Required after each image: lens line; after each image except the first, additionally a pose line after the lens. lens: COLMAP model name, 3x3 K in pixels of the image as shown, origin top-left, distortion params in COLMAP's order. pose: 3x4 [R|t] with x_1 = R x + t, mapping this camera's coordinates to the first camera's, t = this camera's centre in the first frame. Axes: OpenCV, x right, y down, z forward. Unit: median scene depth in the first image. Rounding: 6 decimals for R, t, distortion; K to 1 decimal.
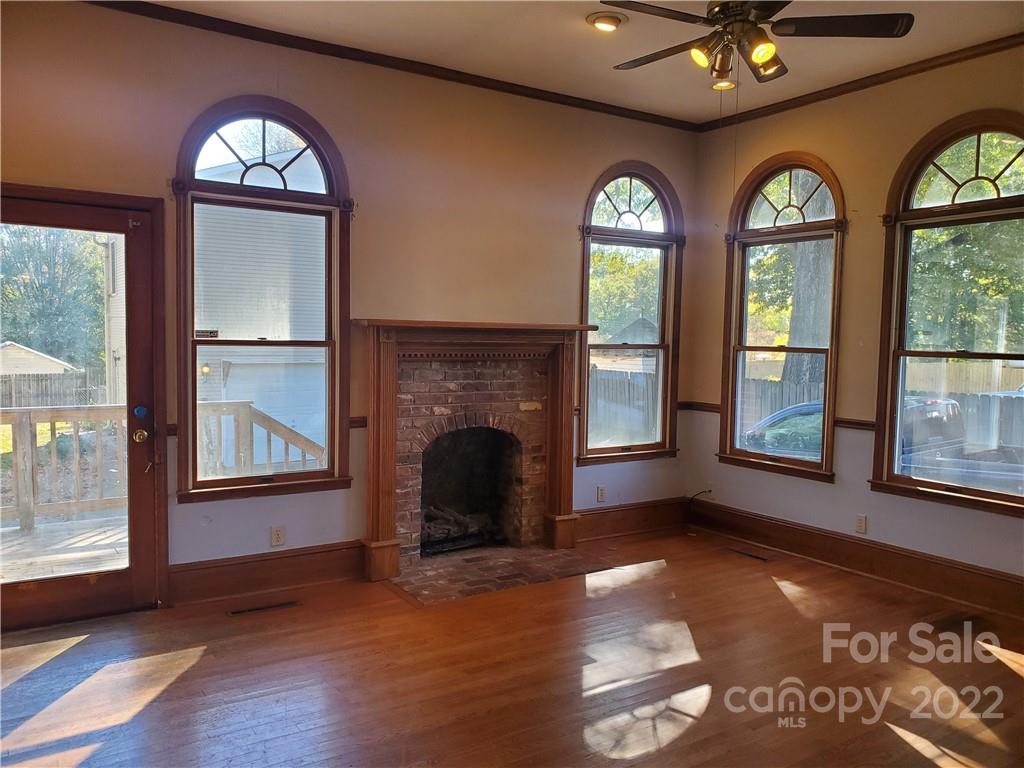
lens RADIAL K [[812.5, 0, 510.2], [0, 812.5, 409.0], [0, 0, 1]] dist [0.040566, -0.056646]
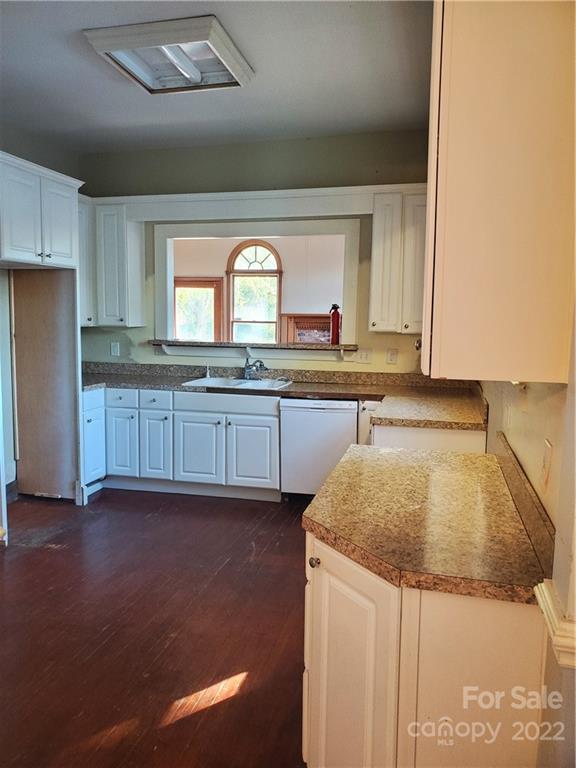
lens RADIAL K [[609.4, 0, 281.7], [0, 609.4, 382.0], [0, 0, 1]] dist [0.040566, -0.056646]
pose [[0.653565, 0.075806, -0.753065, 1.303931], [-0.074783, 0.996571, 0.035416, 0.046915], [0.753167, 0.033170, 0.656993, -0.337818]]
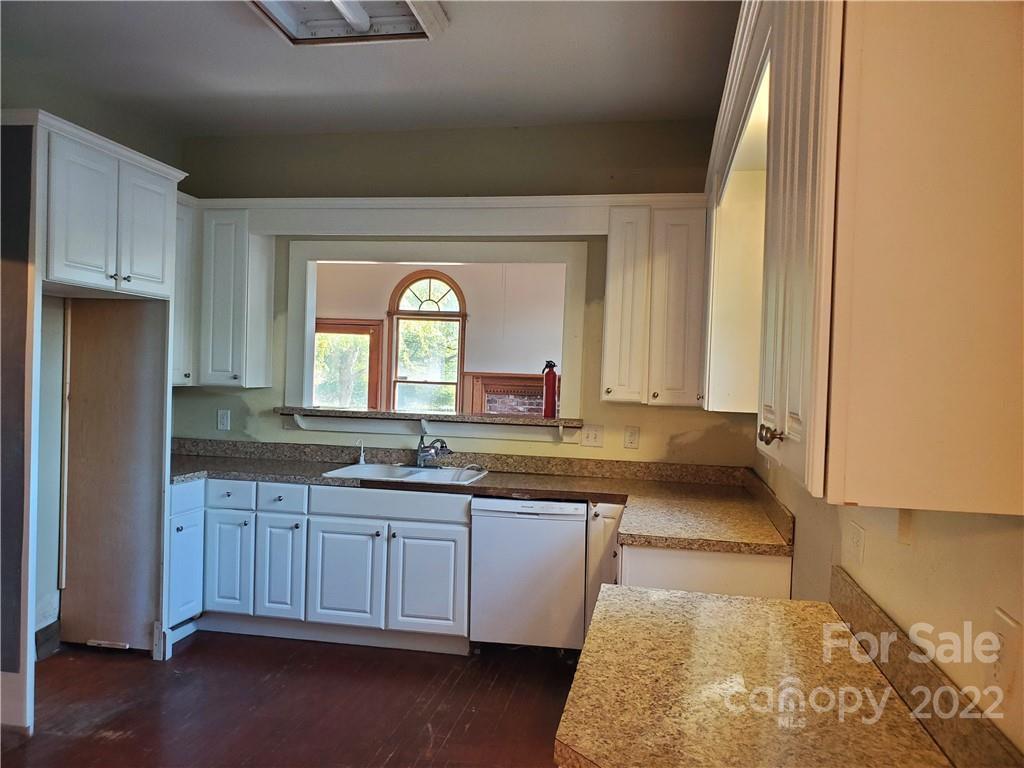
lens RADIAL K [[812.5, 0, 510.8], [0, 812.5, 397.3], [0, 0, 1]] dist [0.040566, -0.056646]
pose [[0.704914, 0.027408, -0.708763, 1.216527], [-0.089863, 0.994652, -0.050912, 0.040690], [0.703577, 0.099580, 0.703607, -0.294811]]
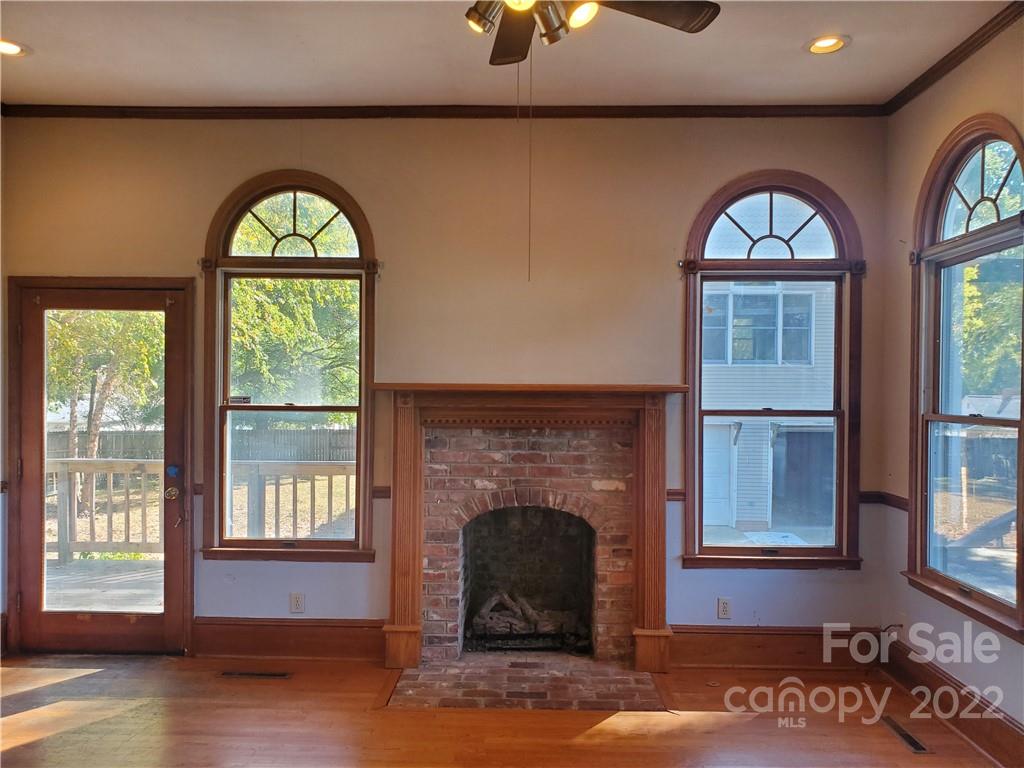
lens RADIAL K [[812.5, 0, 510.0], [0, 812.5, 405.6], [0, 0, 1]] dist [0.040566, -0.056646]
pose [[0.814146, -0.003921, -0.580648, 0.455830], [-0.048141, 0.996079, -0.074226, -0.019308], [0.578662, 0.088384, 0.810764, 0.301532]]
